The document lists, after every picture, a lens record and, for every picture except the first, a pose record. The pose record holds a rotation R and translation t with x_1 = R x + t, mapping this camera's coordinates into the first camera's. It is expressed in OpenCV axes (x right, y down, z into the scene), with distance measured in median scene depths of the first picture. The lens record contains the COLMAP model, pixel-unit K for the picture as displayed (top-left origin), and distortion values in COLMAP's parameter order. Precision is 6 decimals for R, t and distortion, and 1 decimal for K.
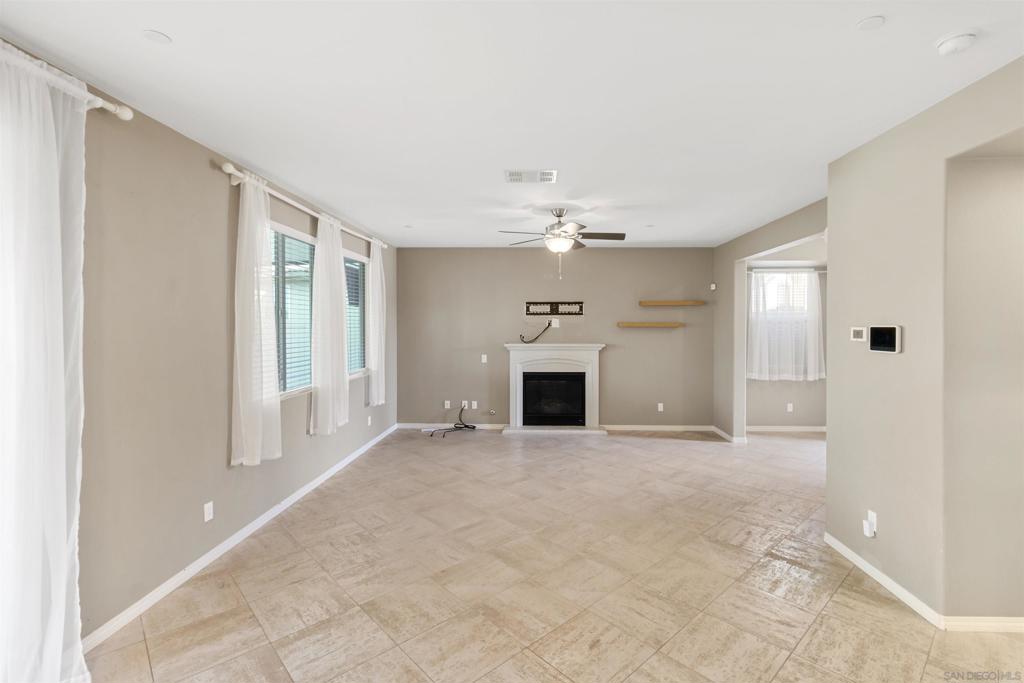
lens RADIAL K [[481.4, 0, 527.0], [0, 481.4, 323.2], [0, 0, 1]] dist [0.005486, -0.001272]
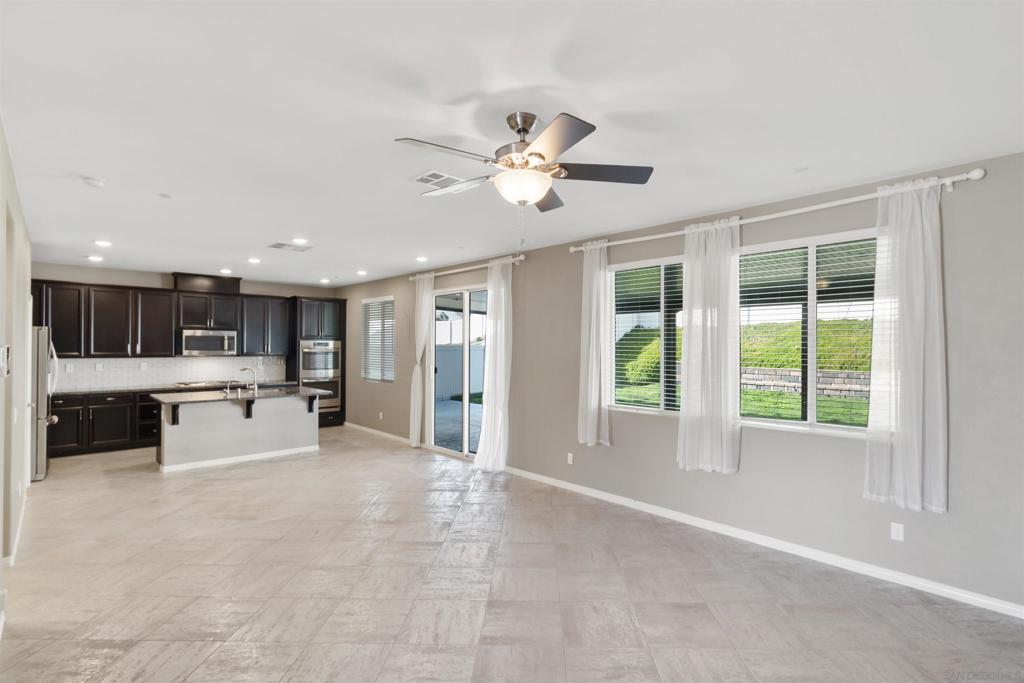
lens RADIAL K [[481.4, 0, 530.2], [0, 481.4, 348.1], [0, 0, 1]] dist [0.005486, -0.001272]
pose [[-0.699216, -0.000237, -0.714910, 0.623310], [-0.003157, 0.999991, 0.002756, 0.001781], [0.714903, 0.004184, -0.699211, 2.038670]]
